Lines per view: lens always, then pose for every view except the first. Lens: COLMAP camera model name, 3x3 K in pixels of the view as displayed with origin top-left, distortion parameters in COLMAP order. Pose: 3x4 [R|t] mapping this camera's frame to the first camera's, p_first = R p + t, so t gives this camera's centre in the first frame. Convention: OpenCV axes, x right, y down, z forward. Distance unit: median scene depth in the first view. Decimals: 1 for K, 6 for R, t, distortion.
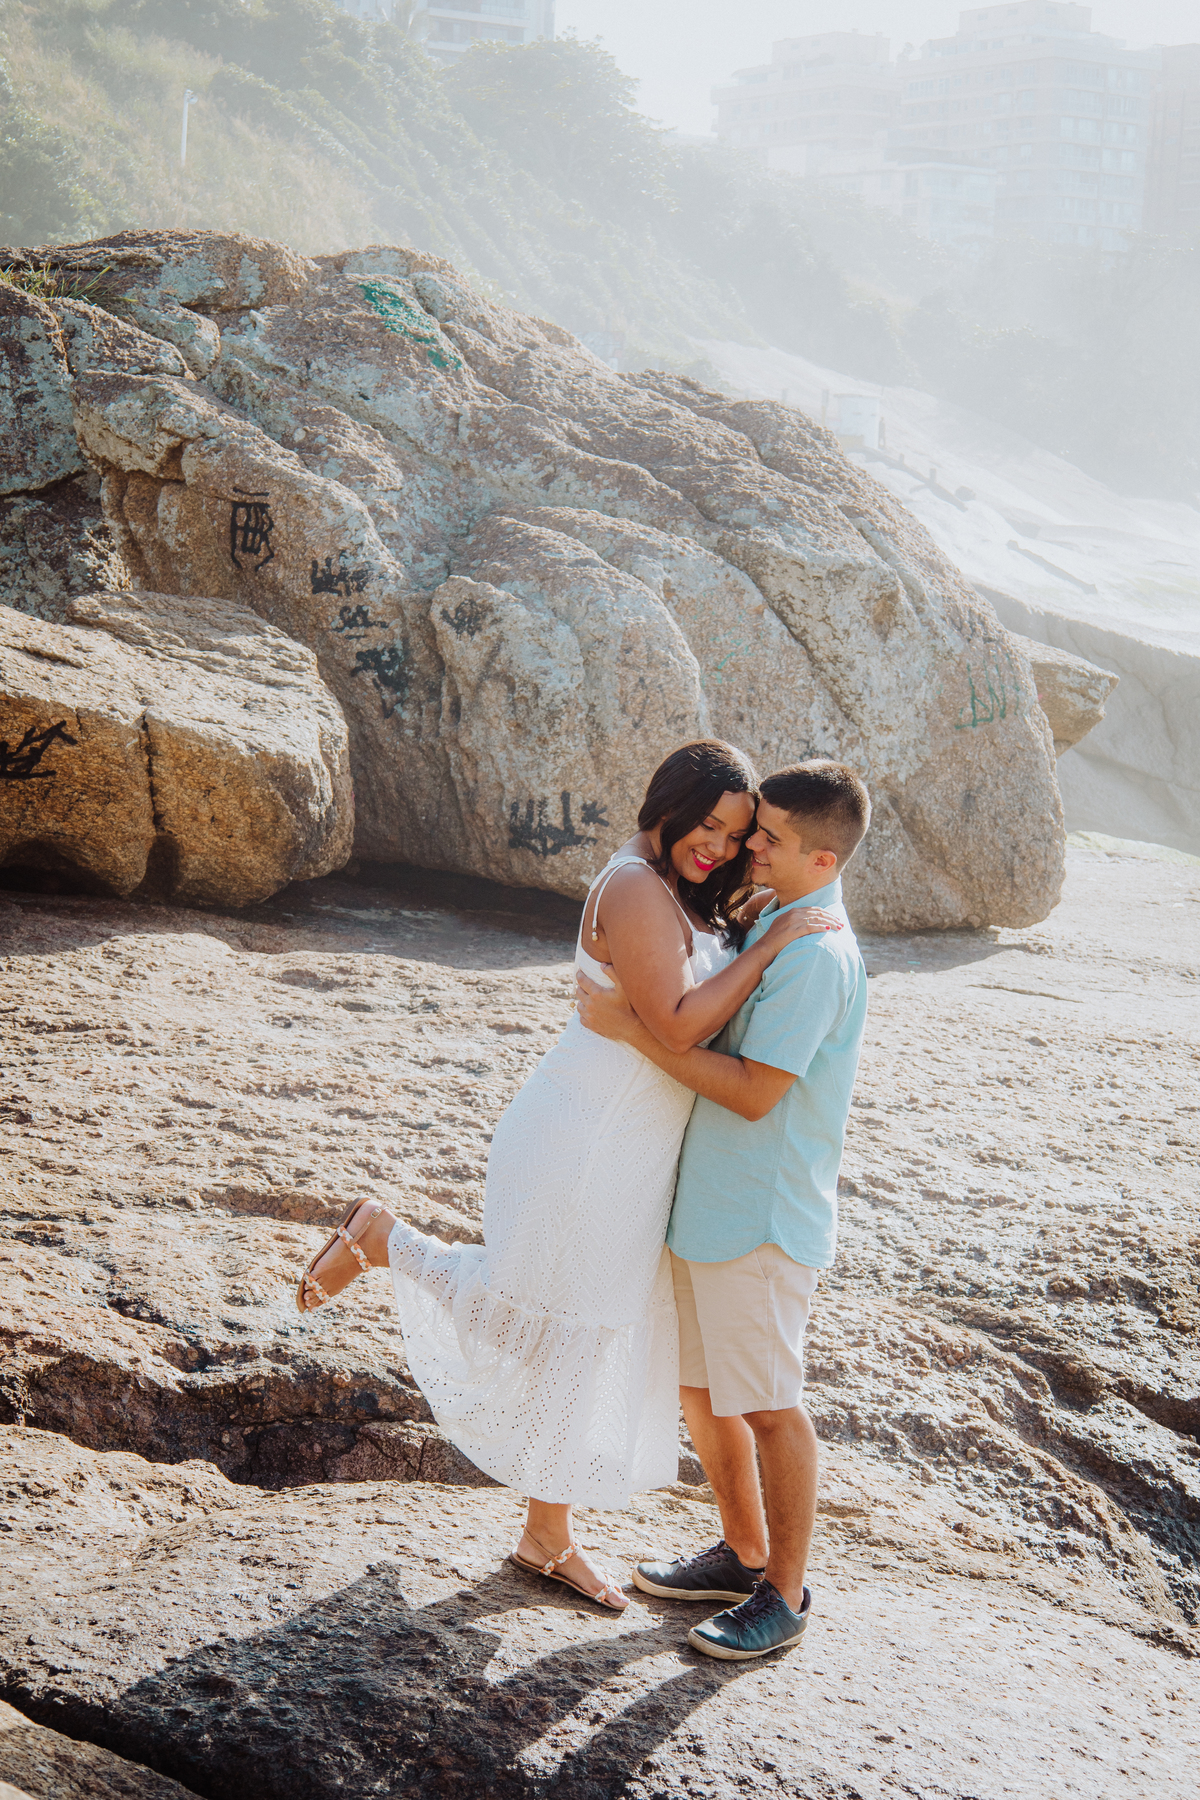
lens RADIAL K [[2916.1, 0, 627.8], [0, 2916.1, 940.7], [0, 0, 1]] dist [0.005618, 0.000000]
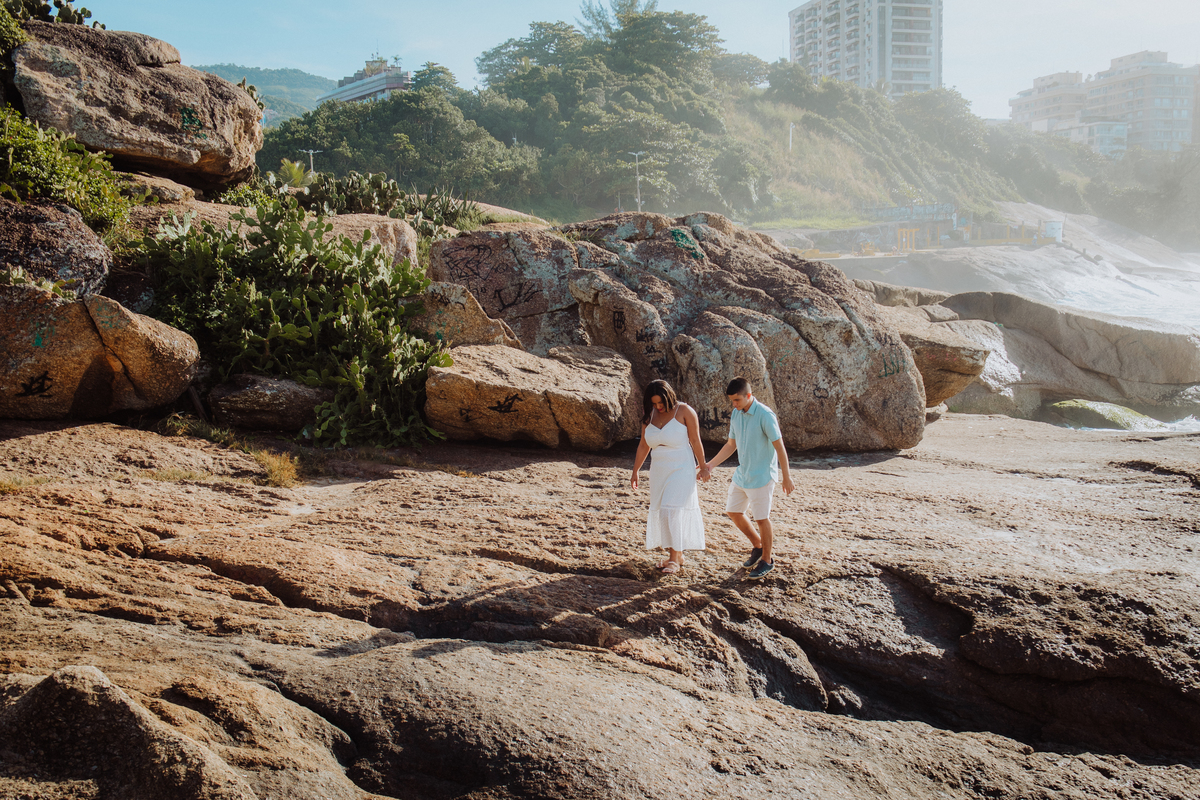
lens RADIAL K [[1124.2, 0, 710.5], [0, 1124.2, 457.9], [0, 0, 1]] dist [-0.017665, 0.000000]
pose [[0.968029, -0.019724, -0.250061, 0.240920], [0.023345, 0.999661, 0.011522, -0.013527], [0.249749, -0.016991, 0.968162, -0.076585]]
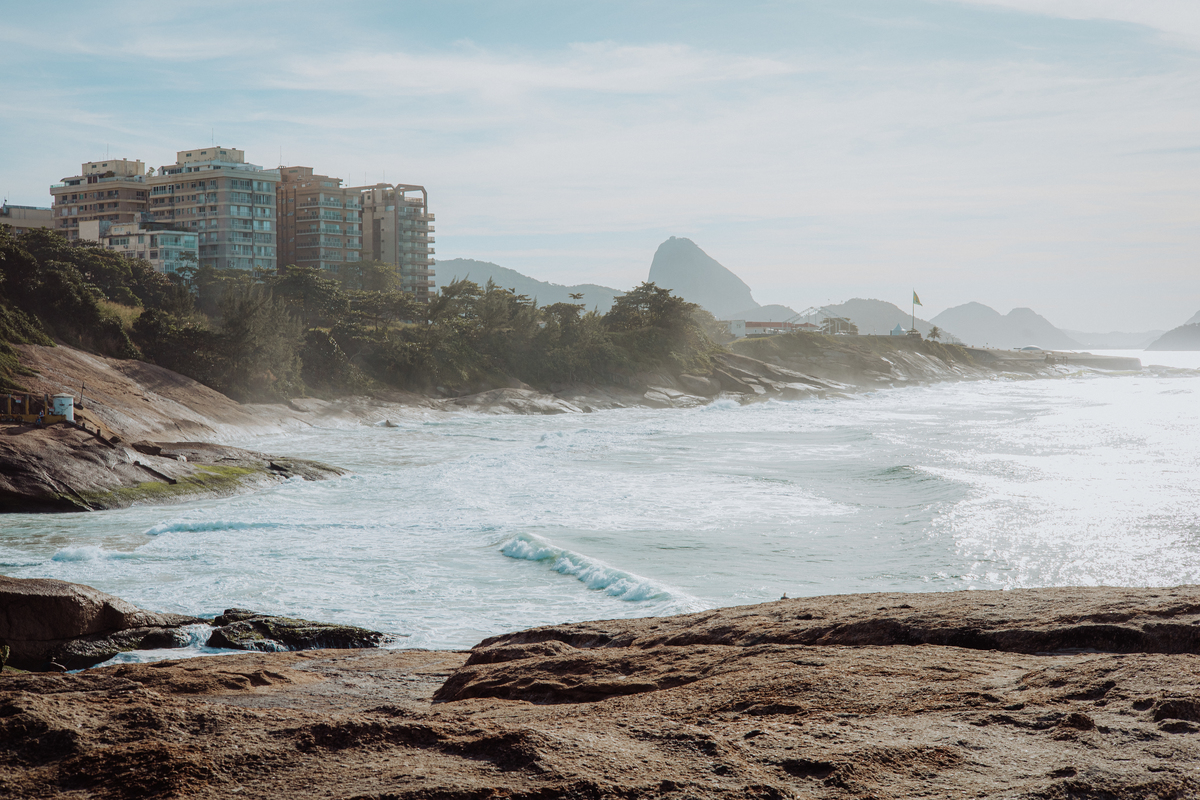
lens RADIAL K [[1708.8, 0, 629.6], [0, 1708.8, 402.0], [0, 0, 1]] dist [0.033433, 0.000000]
pose [[0.954273, -0.052824, 0.294233, 0.832727], [0.084190, 0.991913, -0.094972, -0.213846], [-0.286837, 0.115401, 0.951003, -2.595047]]
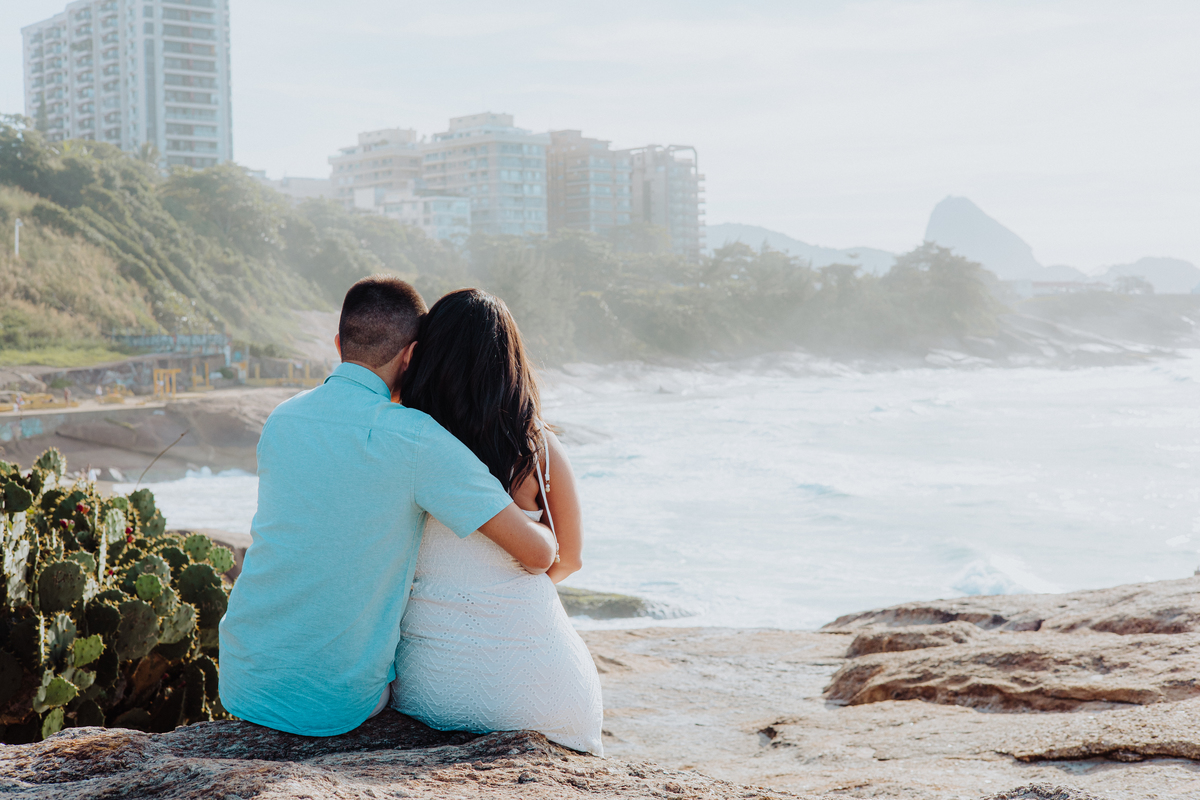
lens RADIAL K [[1708.8, 0, 609.4], [0, 1708.8, 406.4], [0, 0, 1]] dist [0.033433, 0.000000]
pose [[0.989054, -0.061756, 0.134012, 0.811745], [0.074064, 0.993284, -0.088891, -0.213467], [-0.127622, 0.097843, 0.986985, -2.025965]]
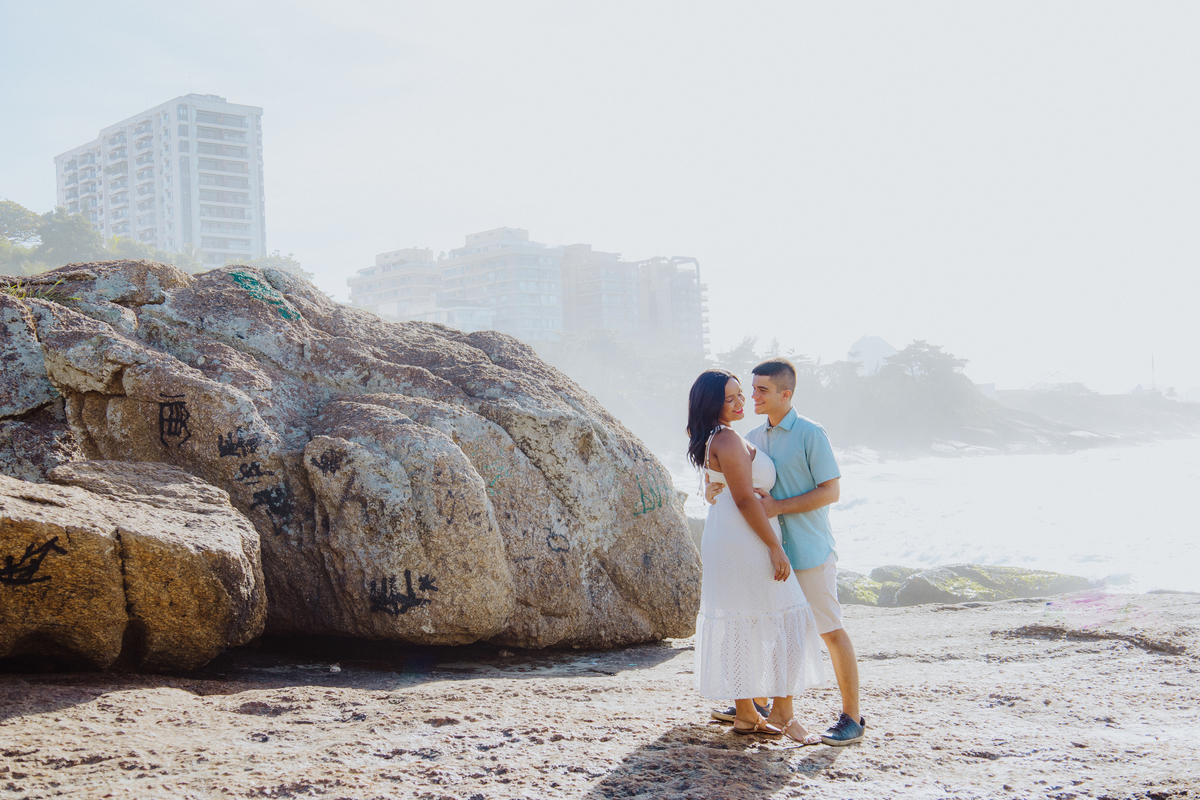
lens RADIAL K [[1451.9, 0, 597.5], [0, 1451.9, 407.4], [0, 0, 1]] dist [0.001513, 0.000000]
pose [[0.977882, -0.078335, 0.193932, -0.060881], [0.114746, 0.976150, -0.184296, 0.014751], [-0.174869, 0.202473, 0.963548, 0.244654]]
